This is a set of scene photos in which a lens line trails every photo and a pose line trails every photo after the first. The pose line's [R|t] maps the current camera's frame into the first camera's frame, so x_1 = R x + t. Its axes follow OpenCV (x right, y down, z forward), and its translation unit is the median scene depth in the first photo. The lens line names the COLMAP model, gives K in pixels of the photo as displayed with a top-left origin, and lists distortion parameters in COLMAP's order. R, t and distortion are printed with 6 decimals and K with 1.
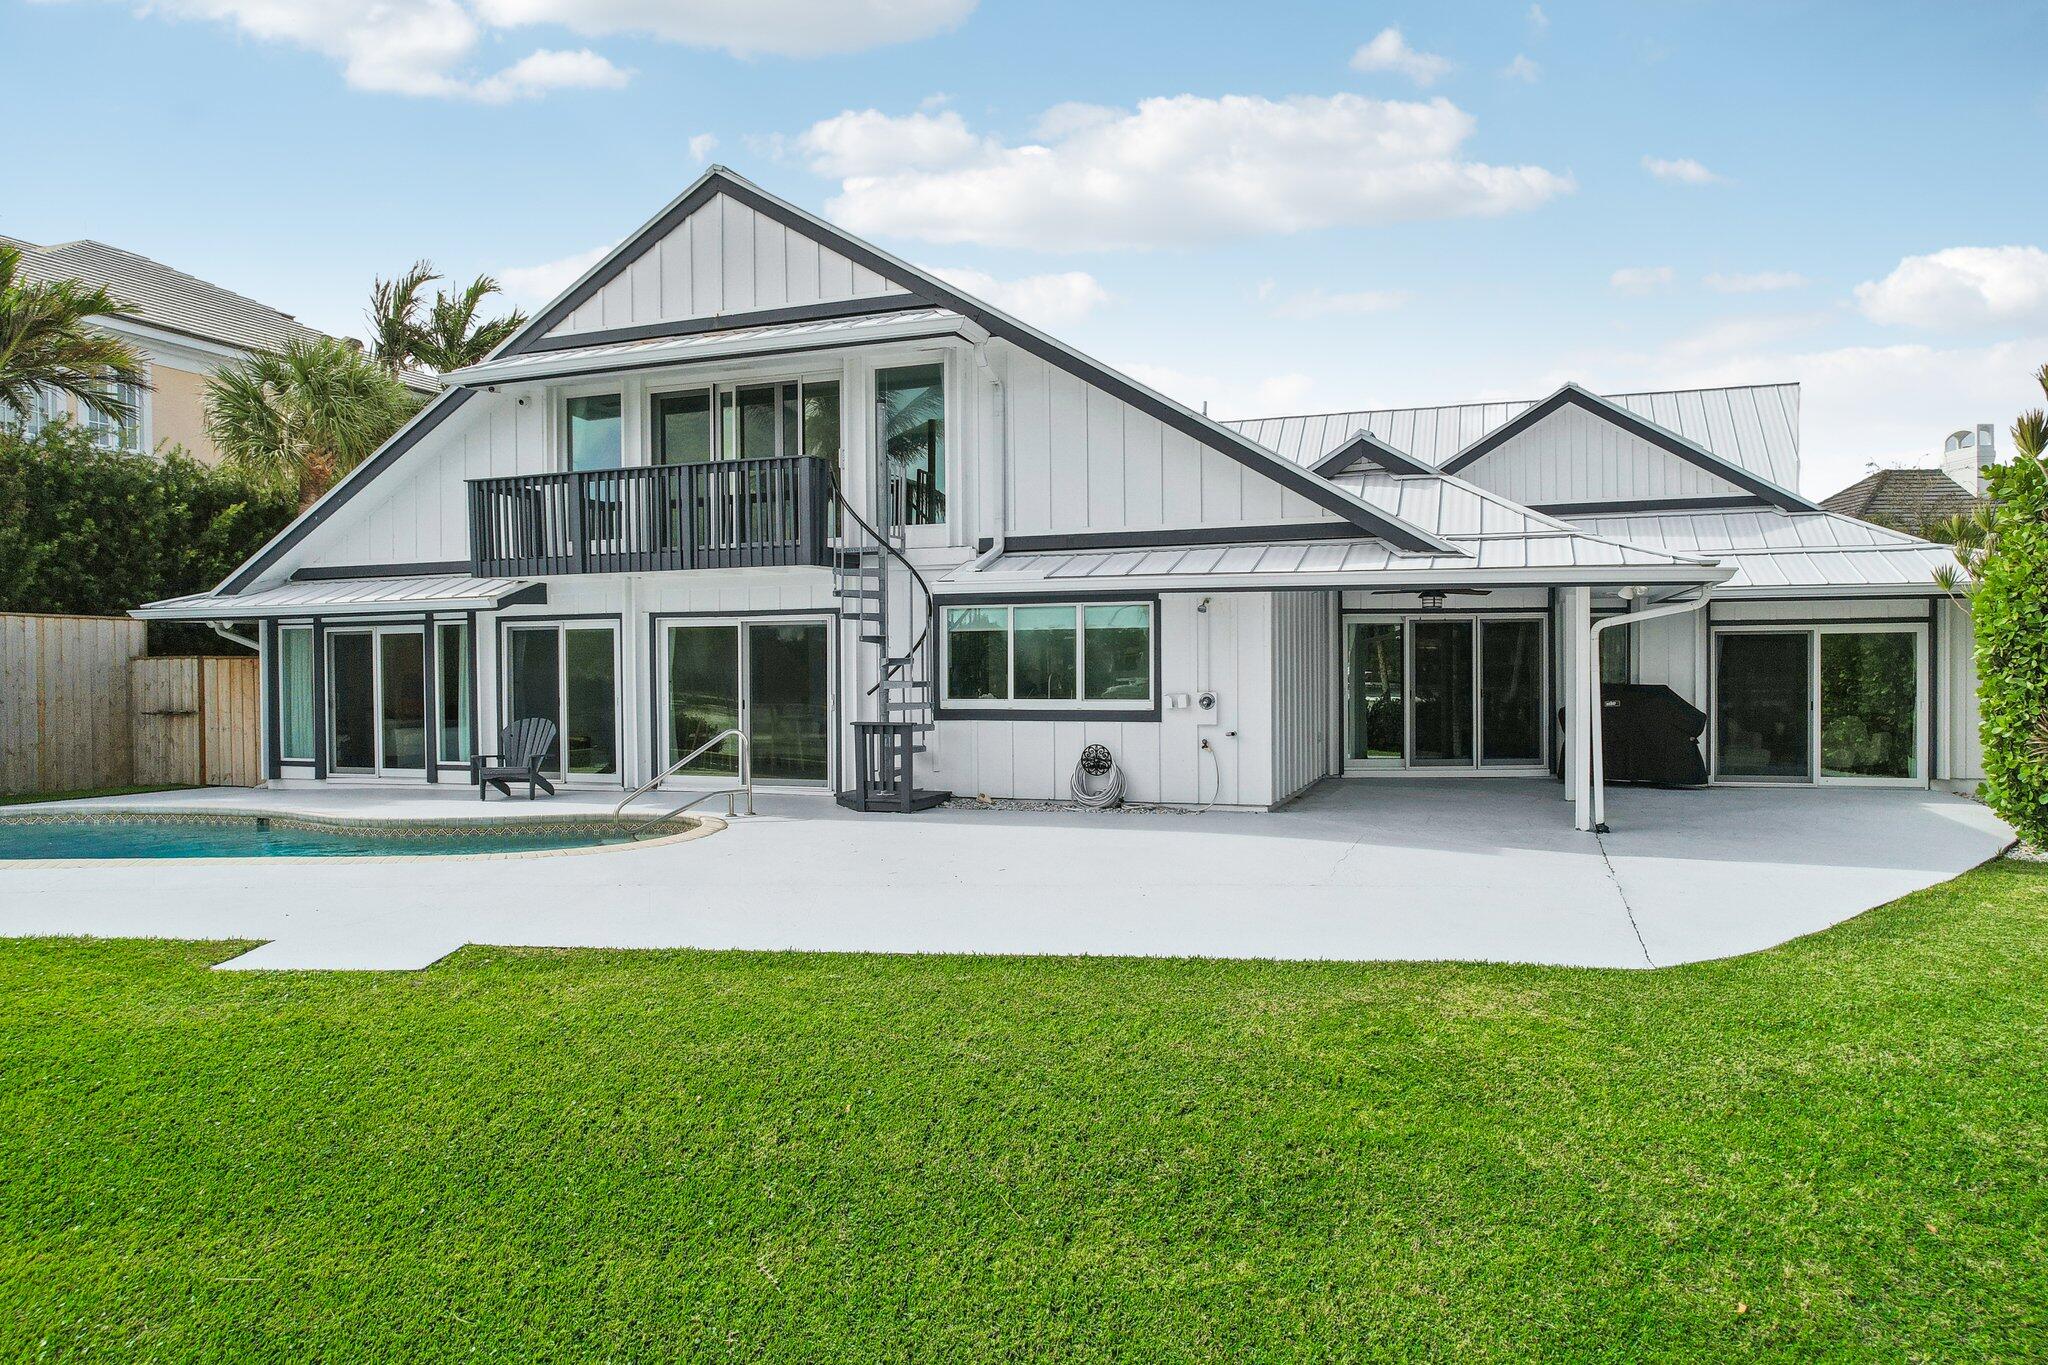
lens RADIAL K [[1348.2, 0, 1031.3], [0, 1348.2, 722.6], [0, 0, 1]] dist [-0.036420, 0.000149]
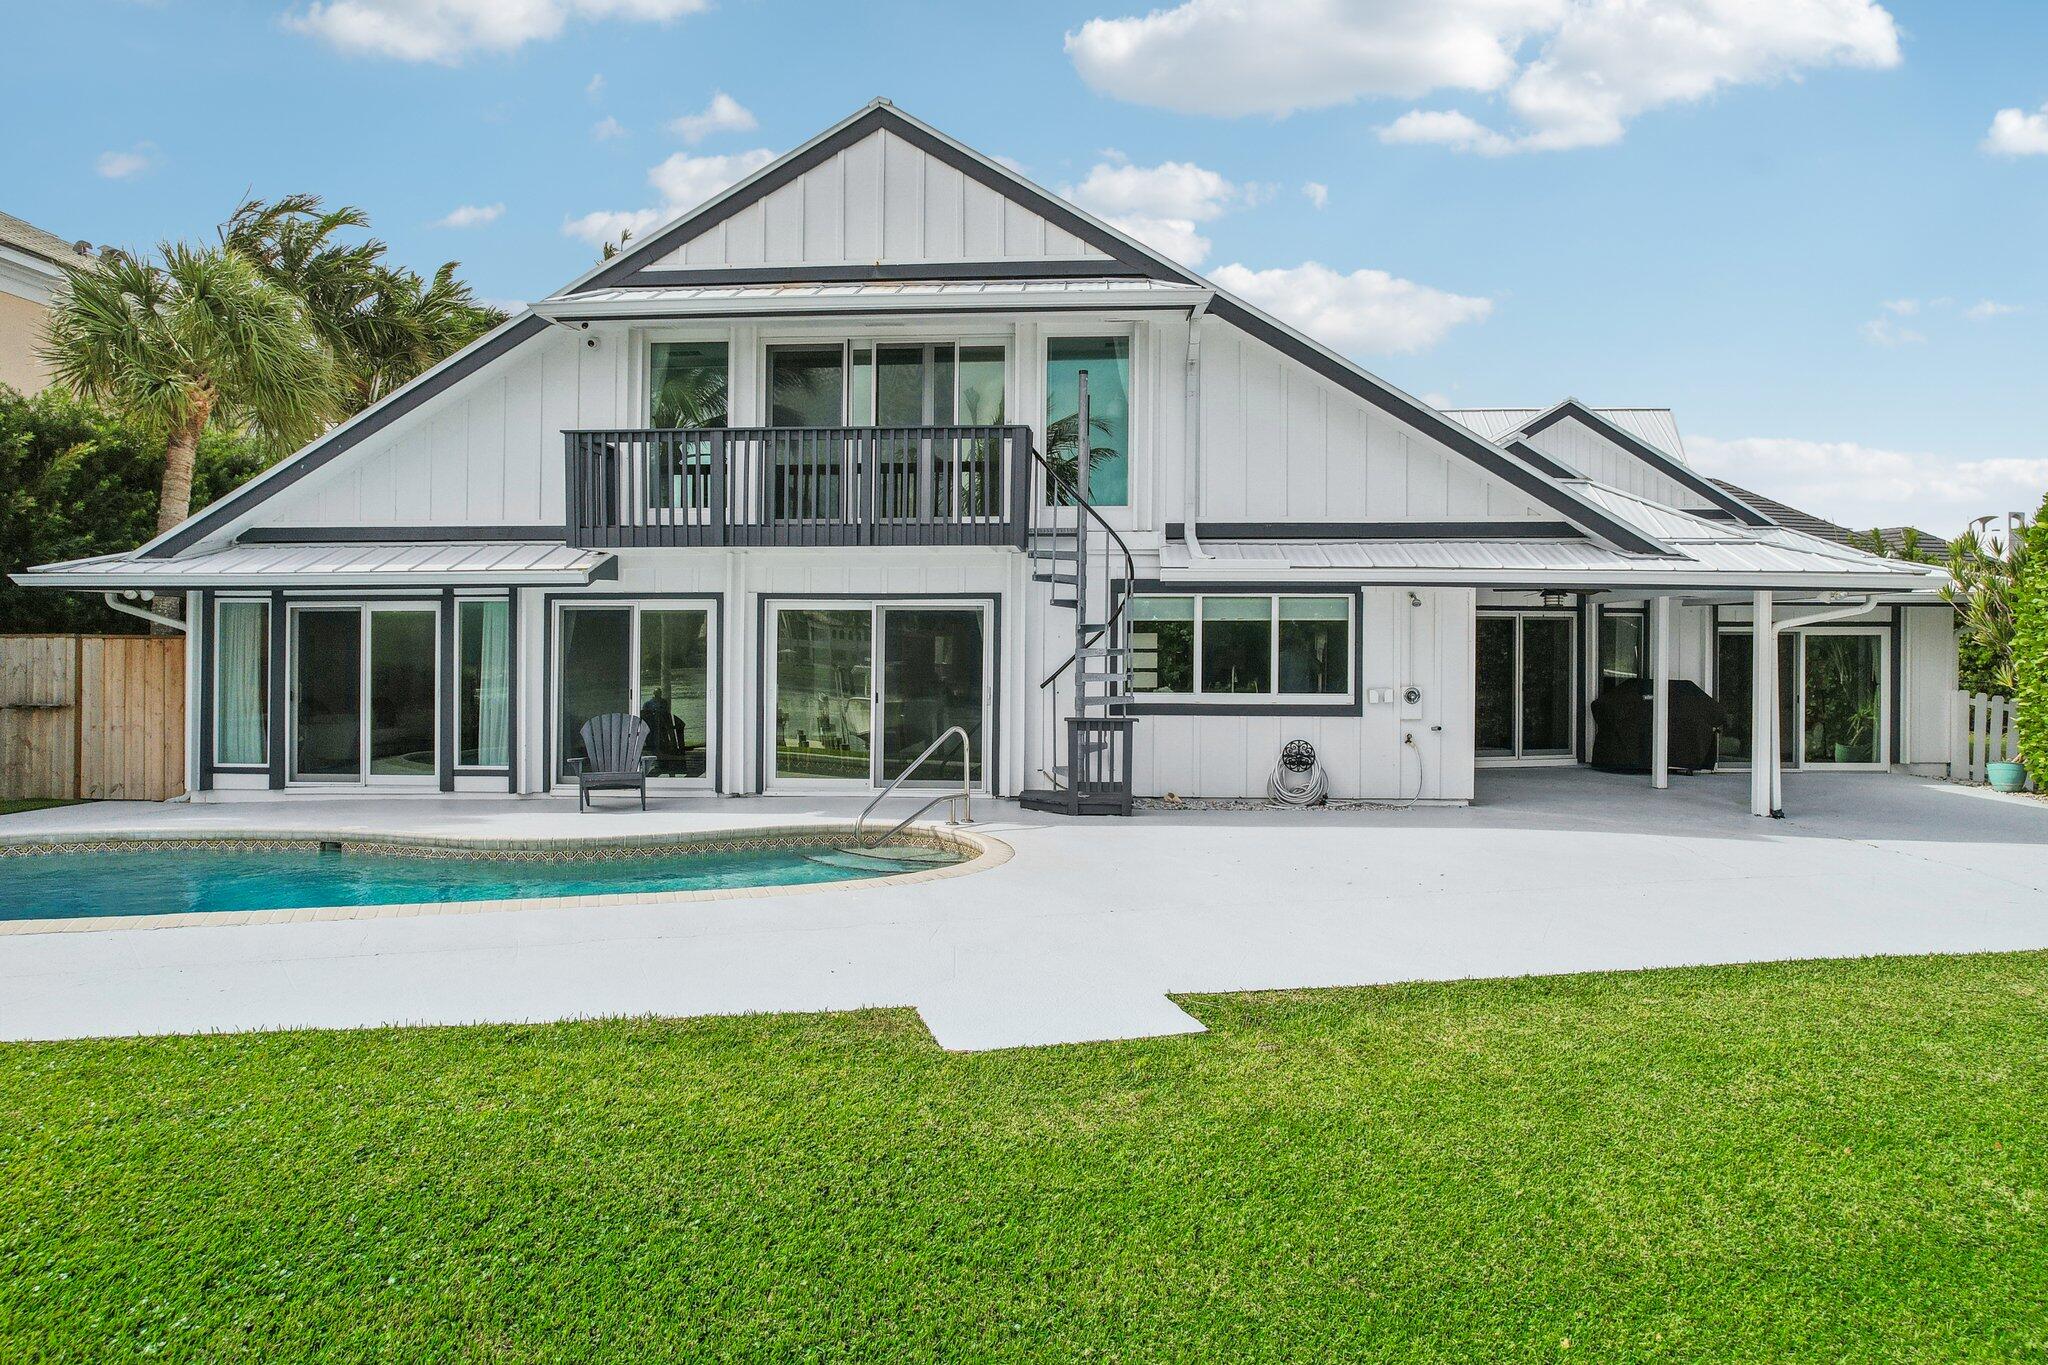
lens RADIAL K [[1351.8, 0, 1024.0], [0, 1351.8, 682.5], [0, 0, 1]] dist [-0.041144, 0.000620]
pose [[0.959645, 0.003899, 0.281187, -0.372613], [0.002531, 0.999744, -0.022500, -0.003419], [-0.281202, 0.022304, 0.959389, 0.111001]]
